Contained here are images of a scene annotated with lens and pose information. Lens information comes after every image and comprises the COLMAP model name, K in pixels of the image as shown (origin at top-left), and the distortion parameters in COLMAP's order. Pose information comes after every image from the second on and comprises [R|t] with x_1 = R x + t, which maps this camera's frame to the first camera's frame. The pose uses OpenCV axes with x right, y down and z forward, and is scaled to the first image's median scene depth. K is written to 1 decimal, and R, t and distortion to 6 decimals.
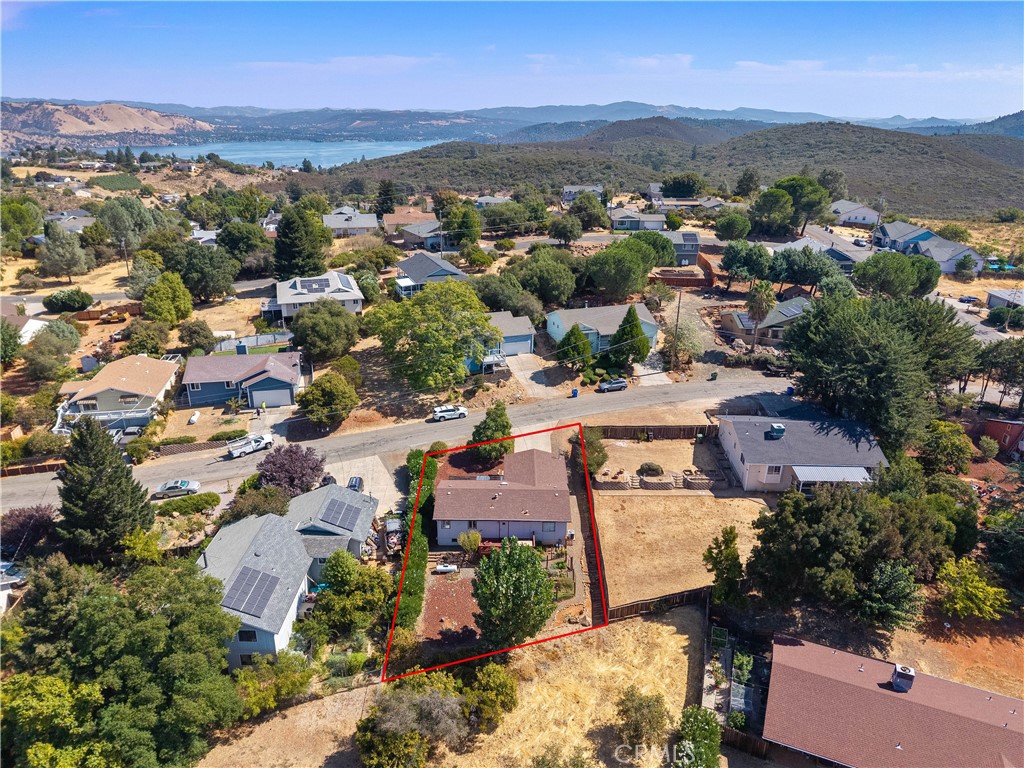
lens RADIAL K [[690.8, 0, 512.0], [0, 690.8, 384.0], [0, 0, 1]] dist [0.027747, -0.030264]
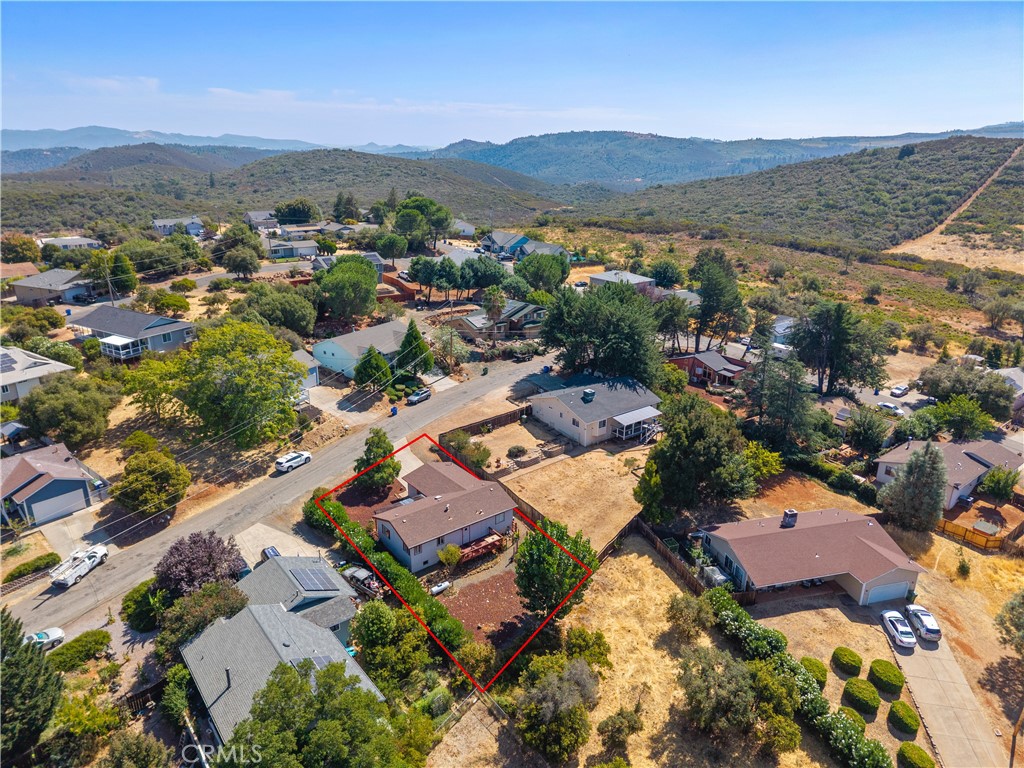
lens RADIAL K [[696.9, 0, 512.0], [0, 696.9, 384.0], [0, 0, 1]] dist [0.058505, -0.086994]
pose [[0.772693, -0.205075, 0.600741, -0.377803], [0.227519, 0.972972, 0.039500, -0.026256], [-0.592605, 0.106159, 0.798467, 0.059694]]
